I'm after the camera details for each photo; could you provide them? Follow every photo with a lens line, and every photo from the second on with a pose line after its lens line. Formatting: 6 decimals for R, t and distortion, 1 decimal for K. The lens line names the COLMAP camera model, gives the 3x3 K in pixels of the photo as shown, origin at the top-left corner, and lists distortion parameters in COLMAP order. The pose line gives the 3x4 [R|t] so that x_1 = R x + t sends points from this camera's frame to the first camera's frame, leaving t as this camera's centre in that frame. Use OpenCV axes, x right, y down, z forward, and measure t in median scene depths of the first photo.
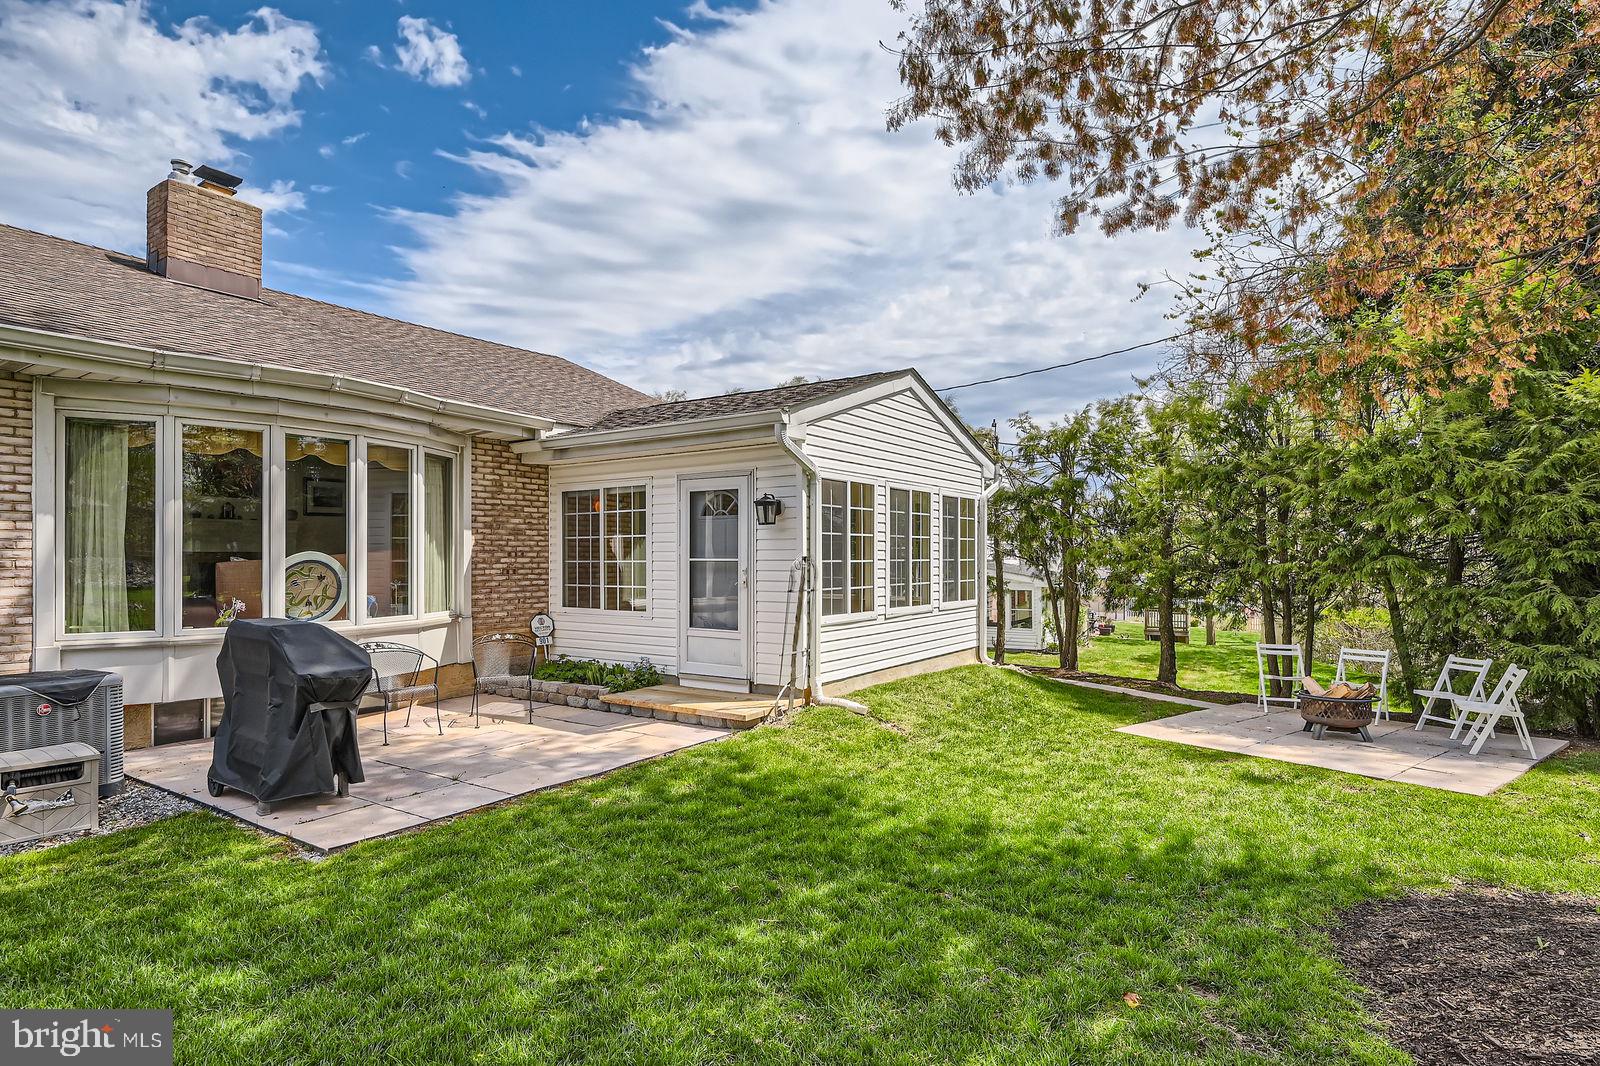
lens RADIAL K [[843.8, 0, 800.7], [0, 843.8, 564.5], [0, 0, 1]] dist [-0.000488, -0.000284]
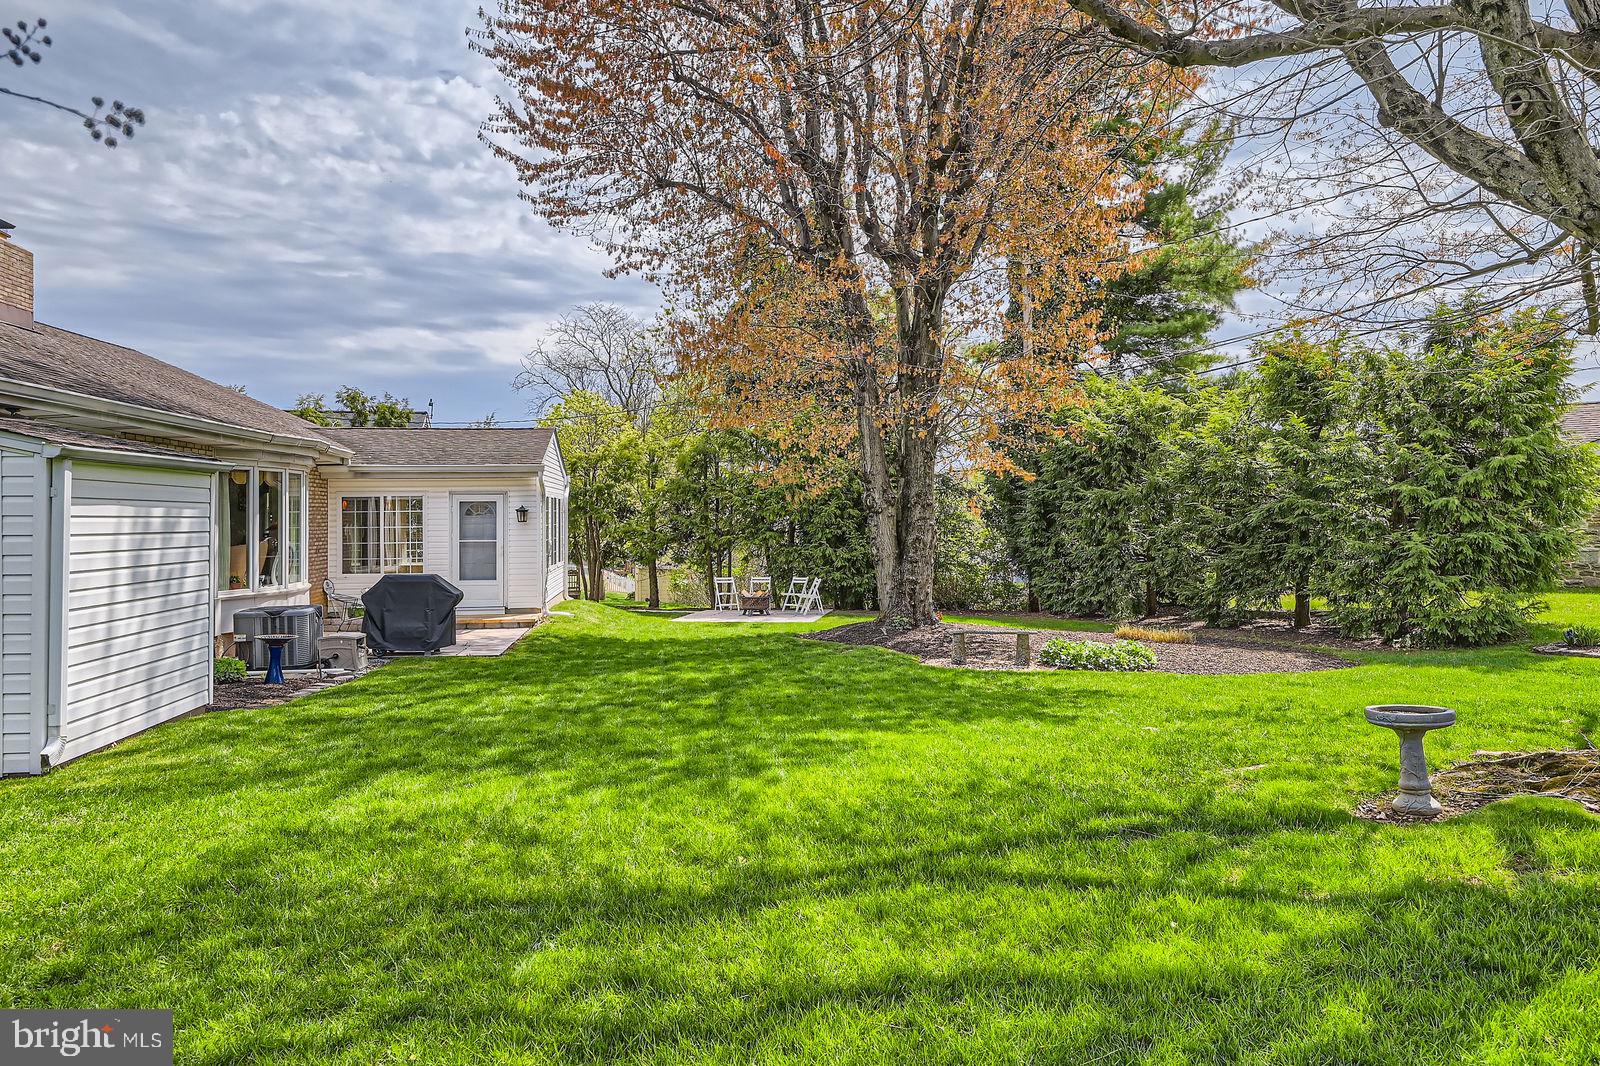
lens RADIAL K [[1026.9, 0, 800.0], [0, 1026.9, 533.0], [0, 0, 1]] dist [-0.002797, -0.001112]
pose [[0.749470, -0.016548, 0.661832, -0.922462], [0.013206, 0.999862, 0.010044, -0.031181], [-0.661907, 0.001213, 0.749585, -0.953900]]
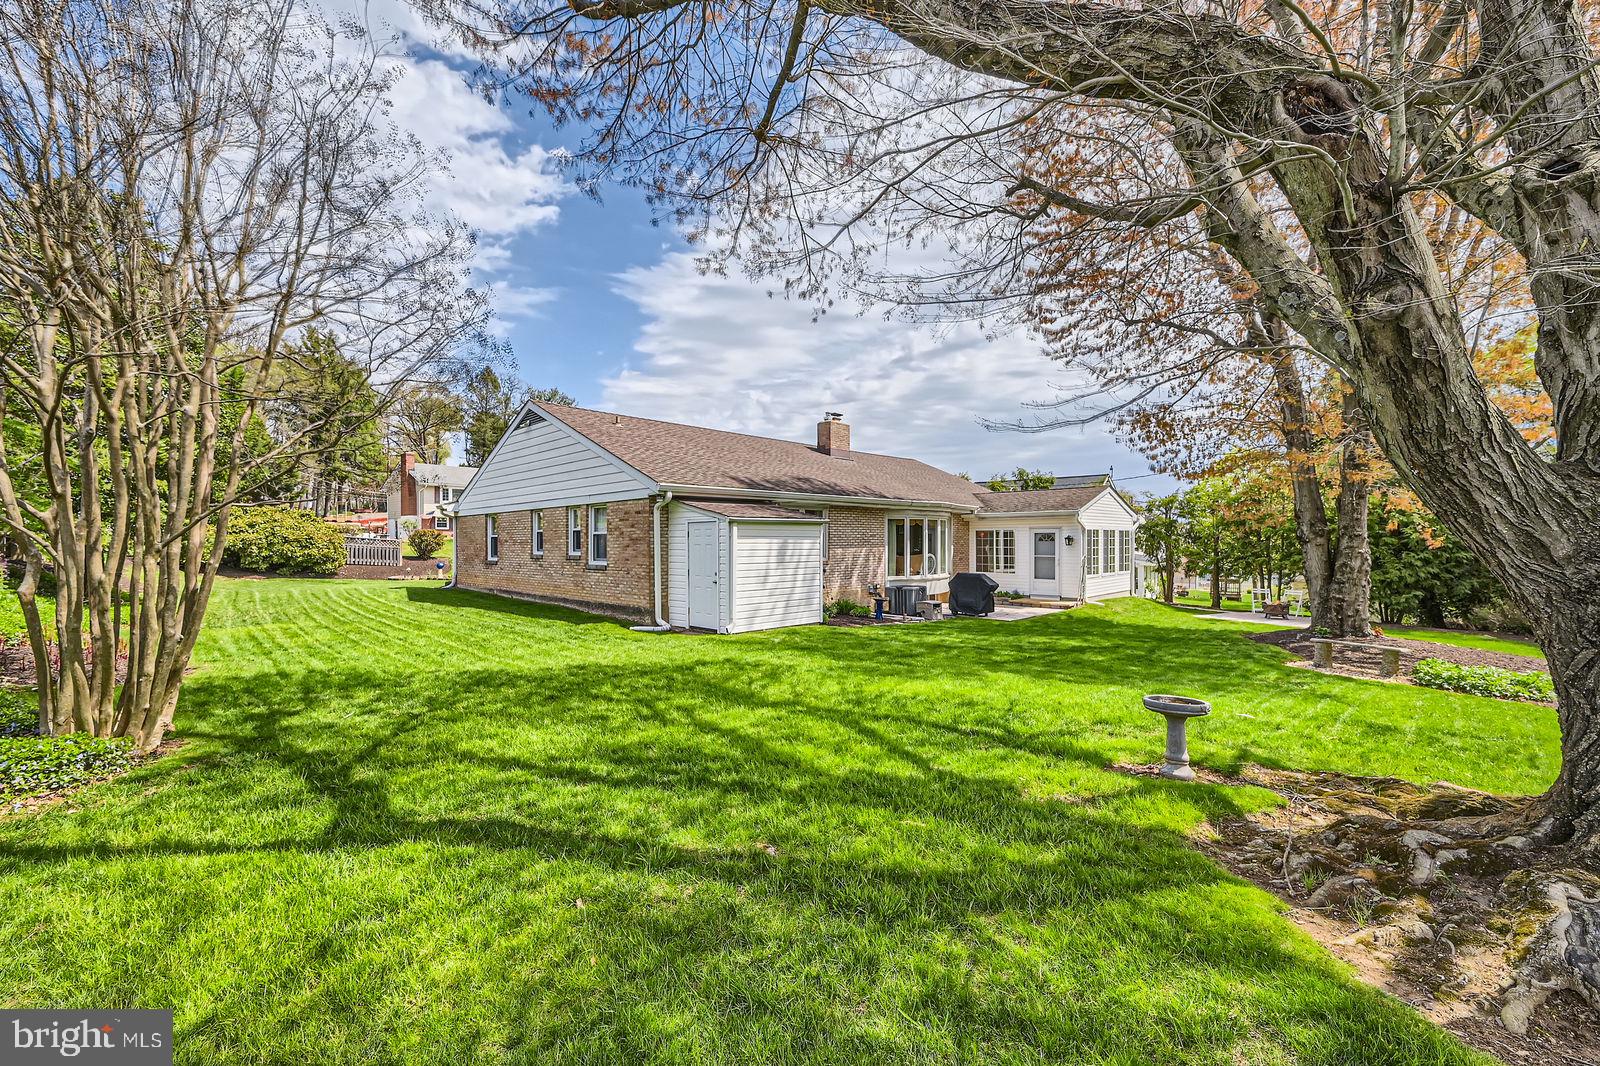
lens RADIAL K [[638.3, 0, 795.9], [0, 638.3, 527.9], [0, 0, 1]] dist [-0.000239, -0.000233]
pose [[0.980583, -0.003954, -0.196063, -0.477028], [-0.001561, 0.999608, -0.027965, -0.036736], [0.196097, 0.027728, 0.980192, -1.271585]]
